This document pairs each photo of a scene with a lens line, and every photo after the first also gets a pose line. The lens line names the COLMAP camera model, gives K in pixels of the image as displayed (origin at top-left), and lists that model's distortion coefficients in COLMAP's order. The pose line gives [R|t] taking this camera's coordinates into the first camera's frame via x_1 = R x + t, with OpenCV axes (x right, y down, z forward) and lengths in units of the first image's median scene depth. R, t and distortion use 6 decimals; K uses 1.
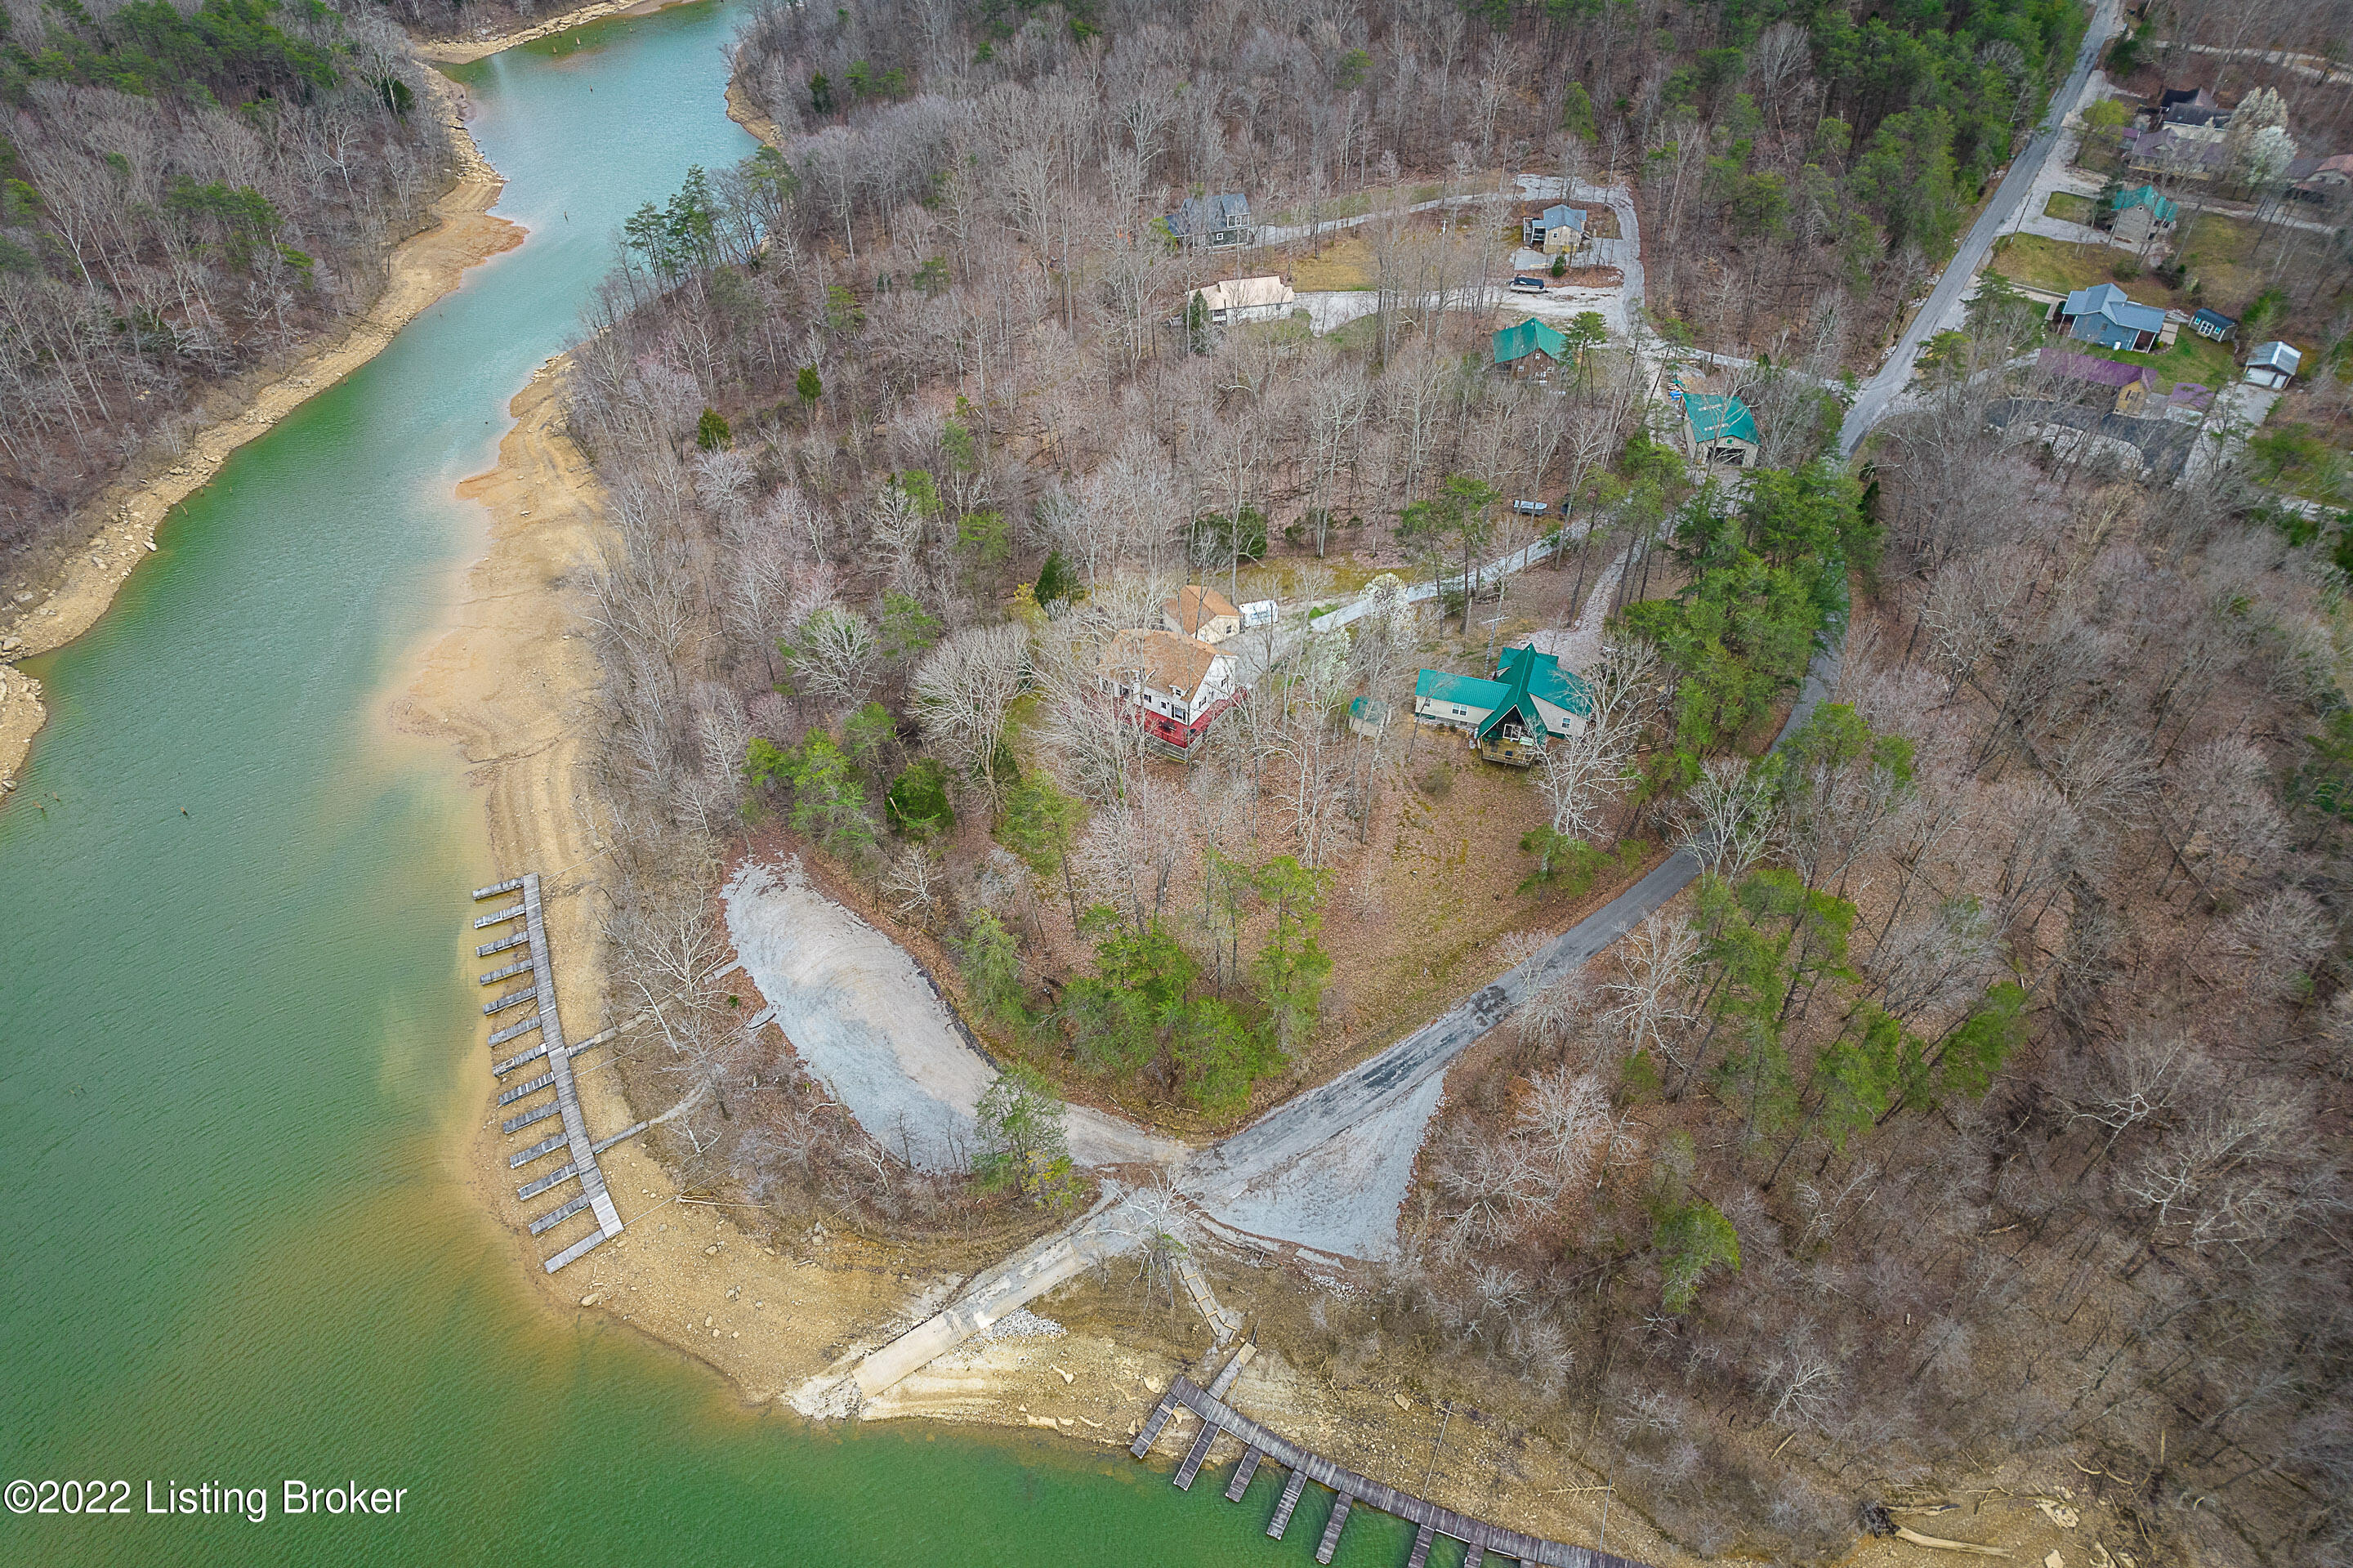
lens RADIAL K [[1505.4, 0, 1182.5], [0, 1505.4, 793.2], [0, 0, 1]] dist [-0.068027, 0.056498]
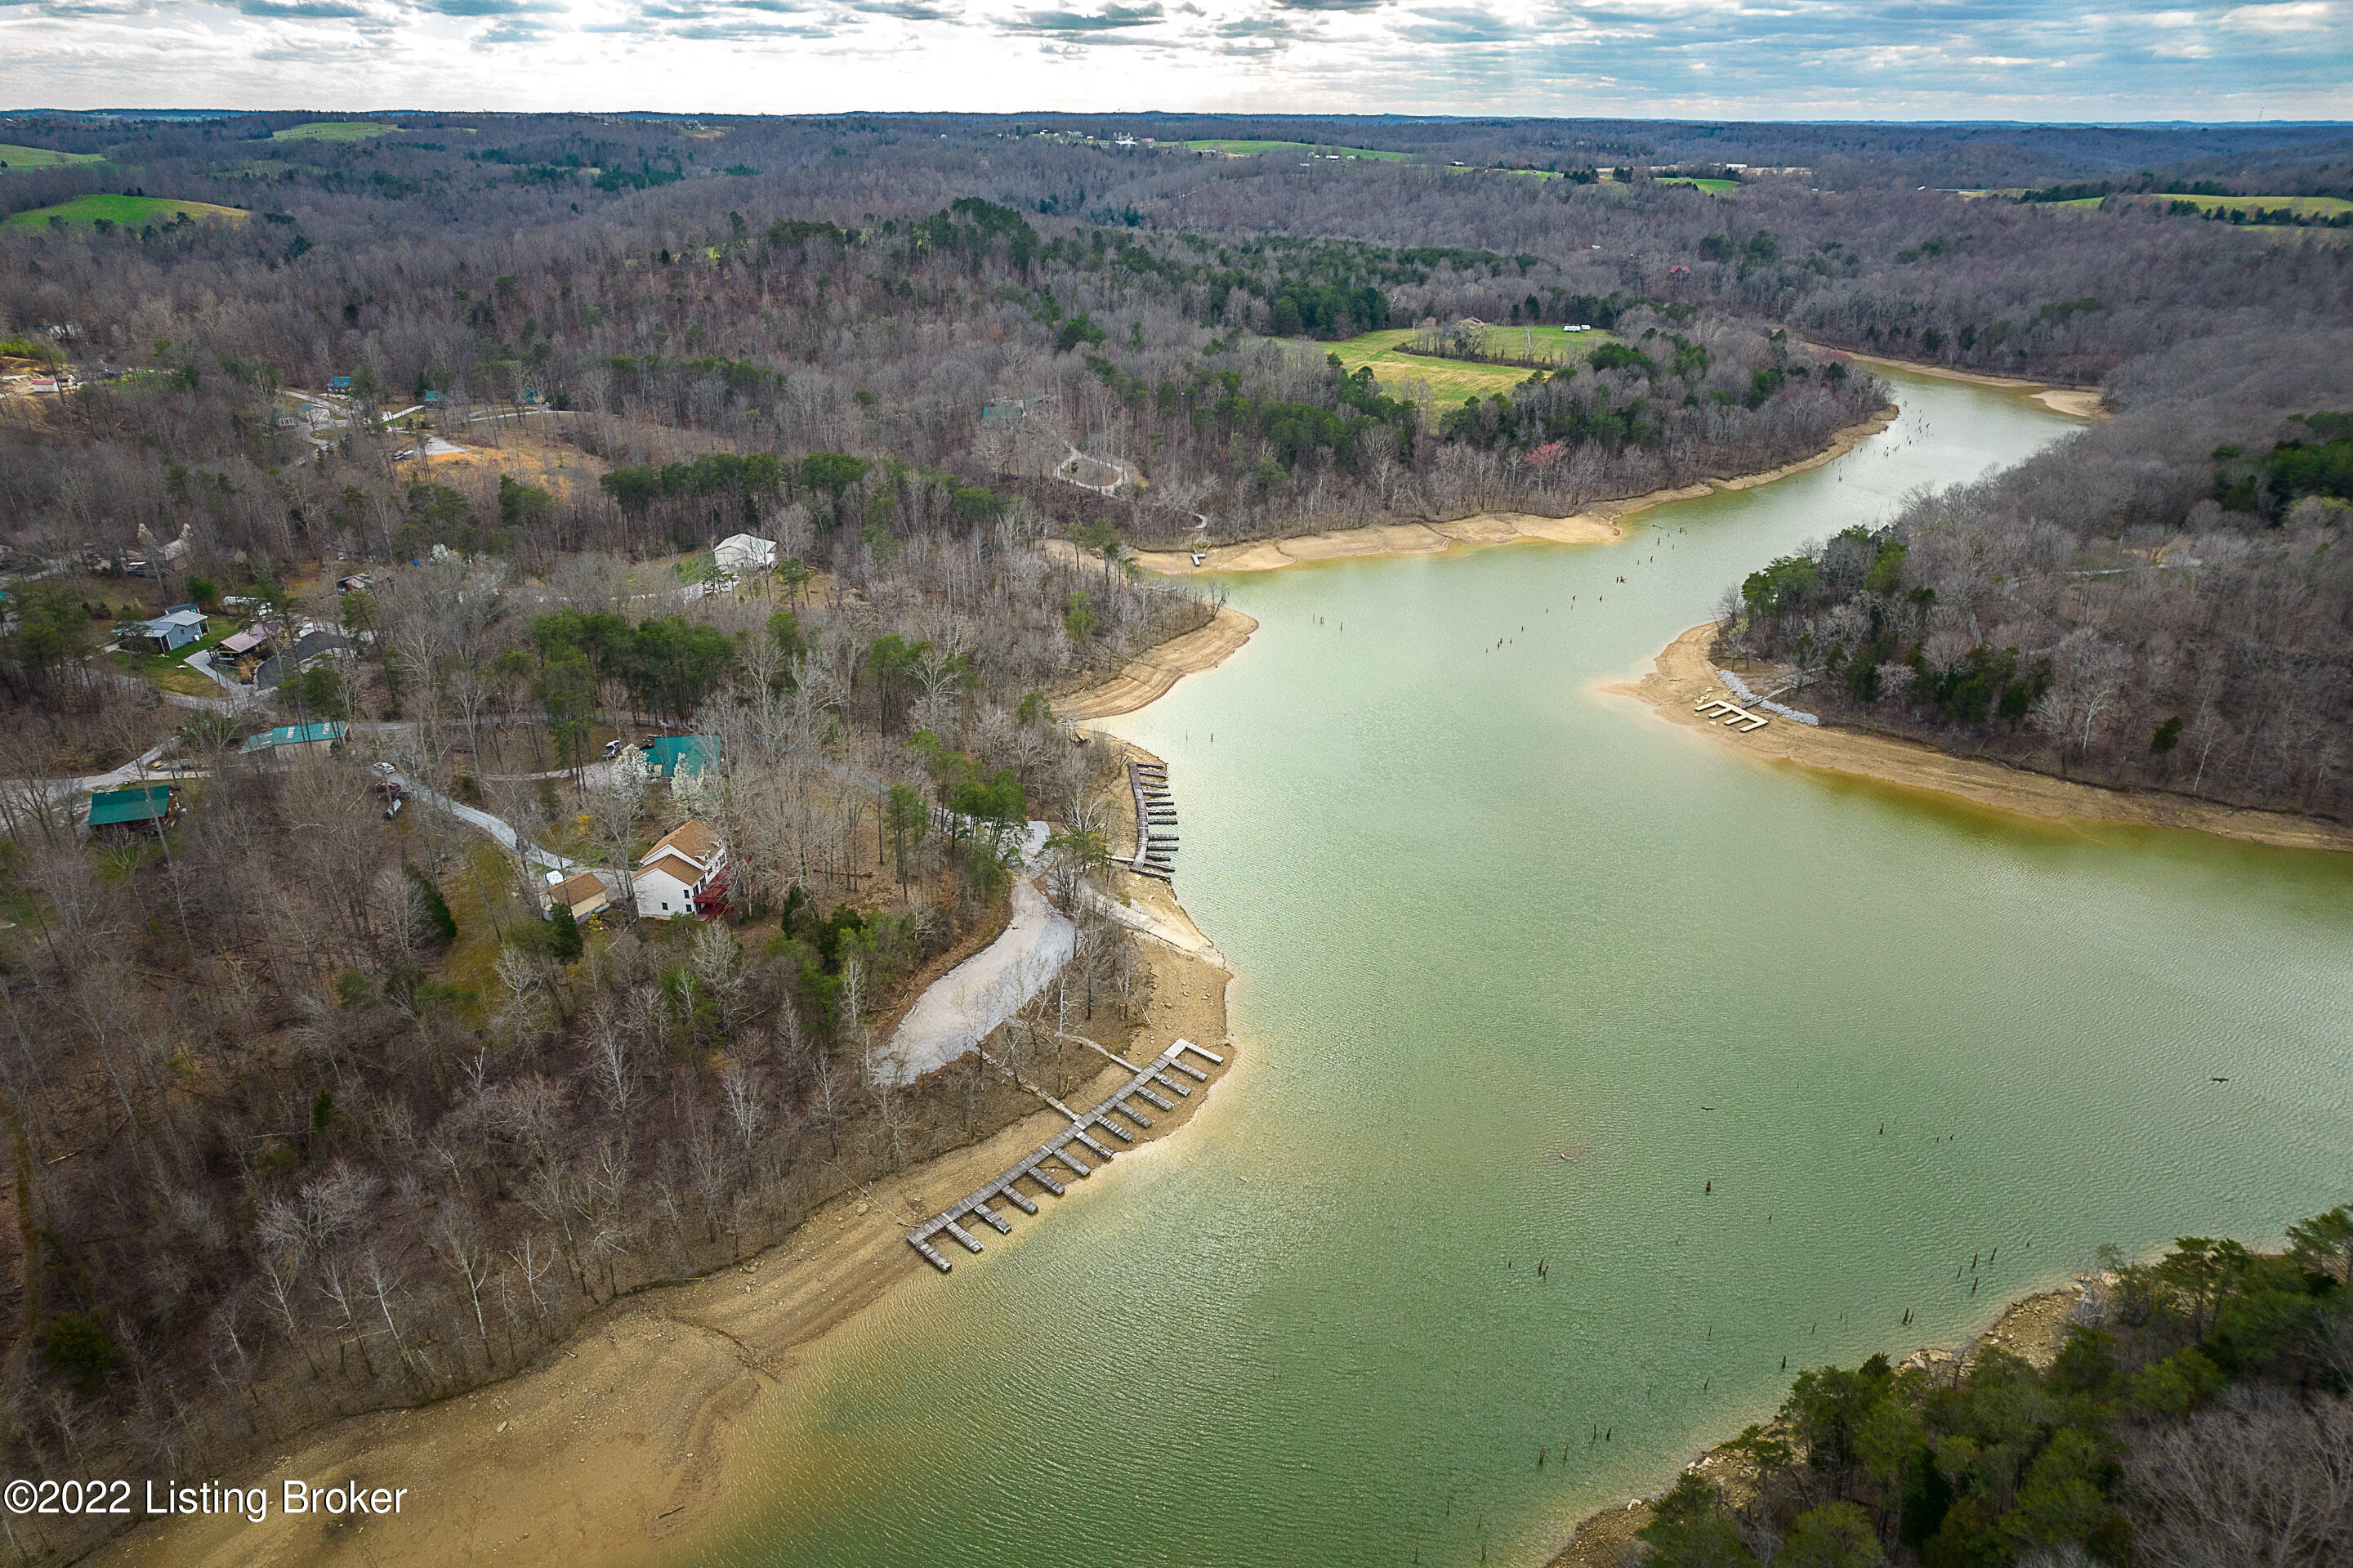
lens RADIAL K [[1505.4, 0, 1197.3], [0, 1505.4, 762.2], [0, 0, 1]] dist [-0.068027, 0.056498]
pose [[-0.432990, -0.360203, 0.826301, -1.514028], [0.595406, 0.573955, 0.562198, -0.721054], [-0.676765, 0.735411, -0.034050, 0.787120]]
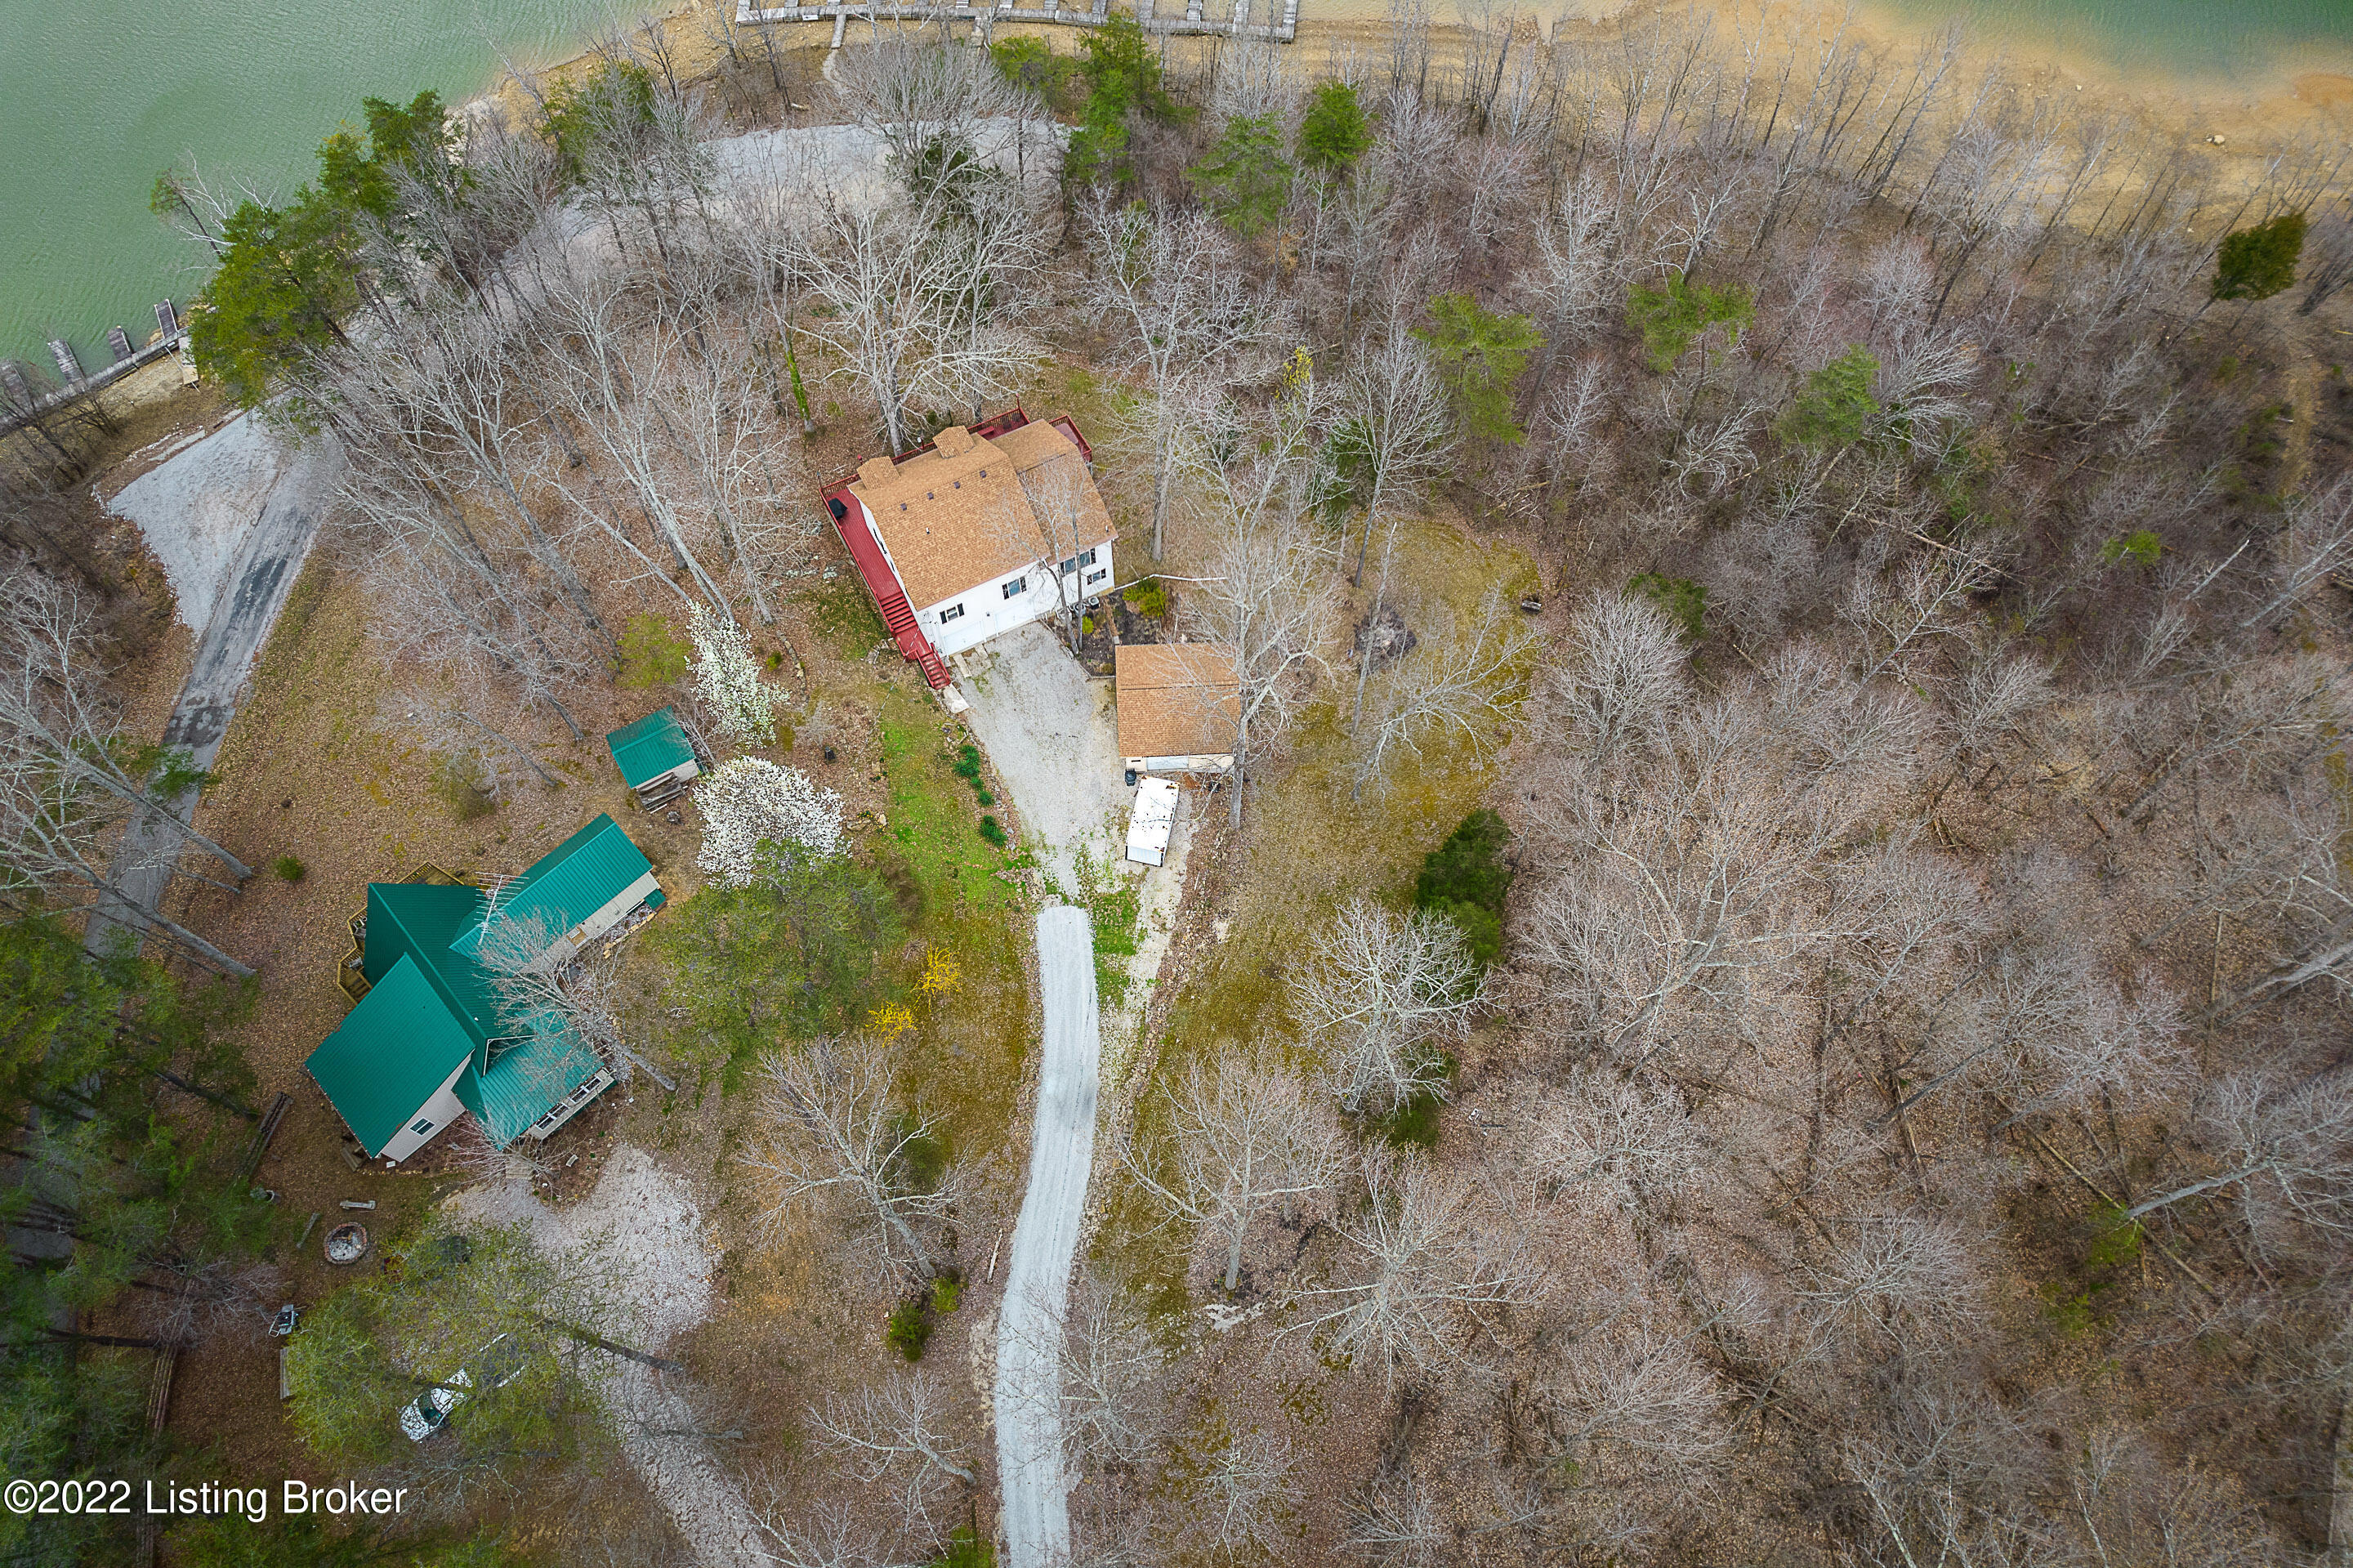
lens RADIAL K [[1505.4, 0, 1187.2], [0, 1505.4, 785.4], [0, 0, 1]] dist [-0.068027, 0.056498]
pose [[-0.468303, 0.784437, -0.406633, 0.292271], [-0.590643, 0.064353, 0.804363, -0.646796], [0.657140, 0.616861, 0.433185, 1.035508]]
